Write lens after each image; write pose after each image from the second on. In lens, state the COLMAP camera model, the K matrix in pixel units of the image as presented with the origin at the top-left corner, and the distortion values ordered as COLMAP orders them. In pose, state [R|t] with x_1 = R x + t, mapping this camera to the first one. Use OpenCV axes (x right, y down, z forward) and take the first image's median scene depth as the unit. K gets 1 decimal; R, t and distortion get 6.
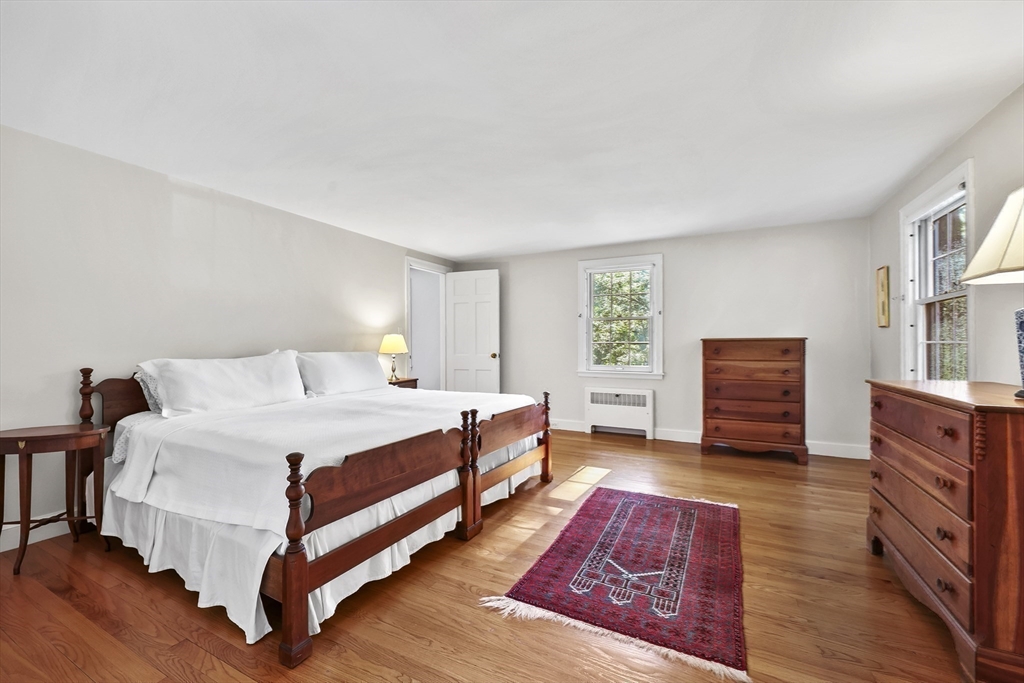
lens RADIAL K [[413.7, 0, 515.9], [0, 413.7, 342.9], [0, 0, 1]] dist [0.002213, 0.000044]
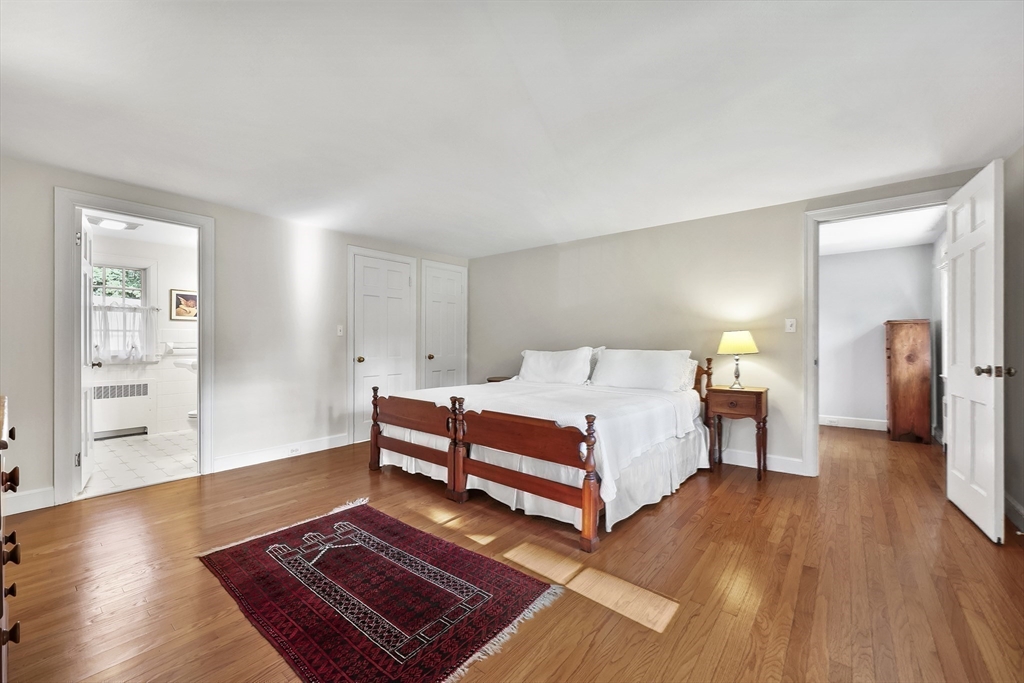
lens RADIAL K [[413.7, 0, 511.8], [0, 413.7, 341.1], [0, 0, 1]] dist [0.002213, 0.000044]
pose [[-0.213811, 0.003887, -0.976867, 1.255659], [0.003098, 0.999990, 0.003301, -0.007846], [0.976870, -0.002321, -0.213820, 1.710352]]
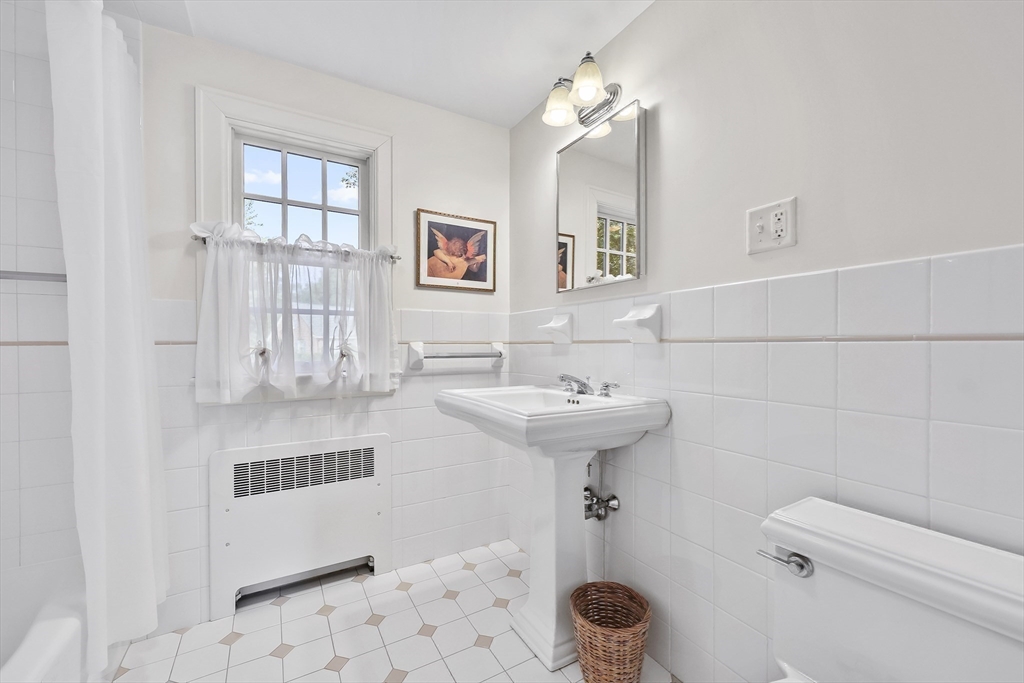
lens RADIAL K [[413.7, 0, 517.3], [0, 413.7, 342.7], [0, 0, 1]] dist [0.002213, 0.000044]
pose [[-0.541888, 0.009373, -0.840399, 0.780655], [0.008039, 0.999950, 0.005969, -0.005434], [0.840412, -0.003521, -0.541936, 1.047311]]
